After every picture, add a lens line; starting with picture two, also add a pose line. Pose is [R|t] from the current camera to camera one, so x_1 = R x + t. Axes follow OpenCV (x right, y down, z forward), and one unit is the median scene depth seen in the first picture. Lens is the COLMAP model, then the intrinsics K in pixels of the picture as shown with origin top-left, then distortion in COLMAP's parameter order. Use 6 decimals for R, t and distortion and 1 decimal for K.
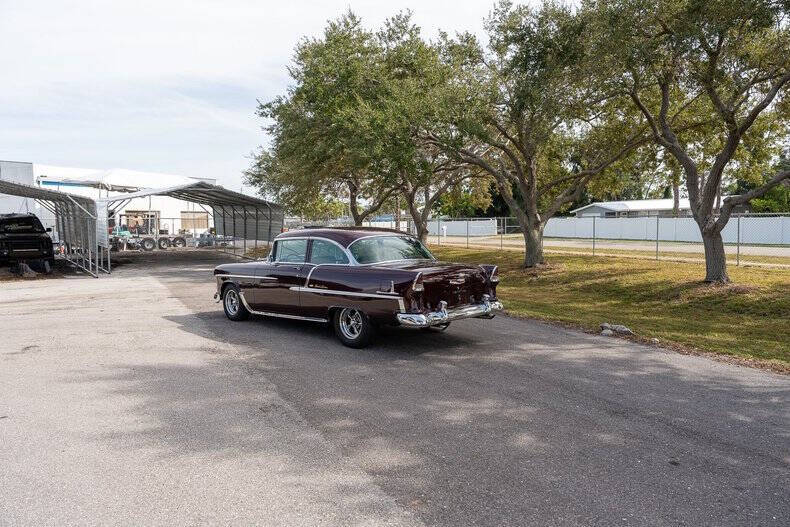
lens RADIAL K [[537.1, 0, 395.0], [0, 537.1, 263.5], [0, 0, 1]] dist [-0.007652, -0.002389]
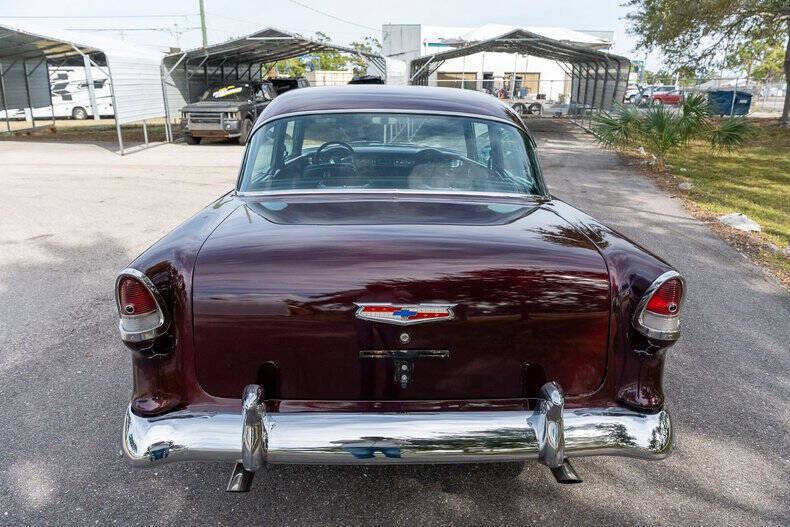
lens RADIAL K [[533.6, 0, 395.0], [0, 533.6, 263.5], [0, 0, 1]] dist [-0.015527, -0.003454]
pose [[0.713821, 0.219446, -0.665058, 0.106243], [-0.051279, 0.963467, 0.262871, -0.021548], [0.698448, -0.153539, 0.698996, 0.317385]]
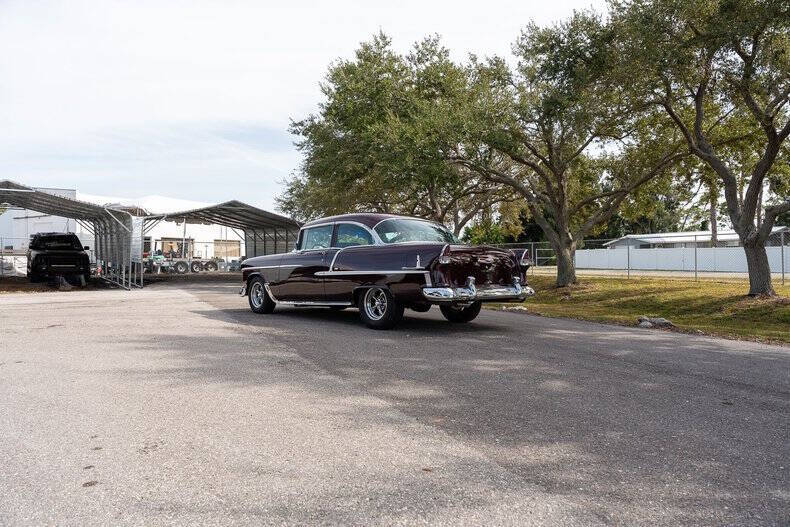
lens RADIAL K [[537.1, 0, 395.0], [0, 537.1, 263.5], [0, 0, 1]] dist [-0.007652, -0.002389]
pose [[0.998454, 0.004765, -0.055373, 0.002449], [-0.008847, 0.997240, -0.073711, 0.043119], [0.054869, 0.074087, 0.995741, 0.011329]]
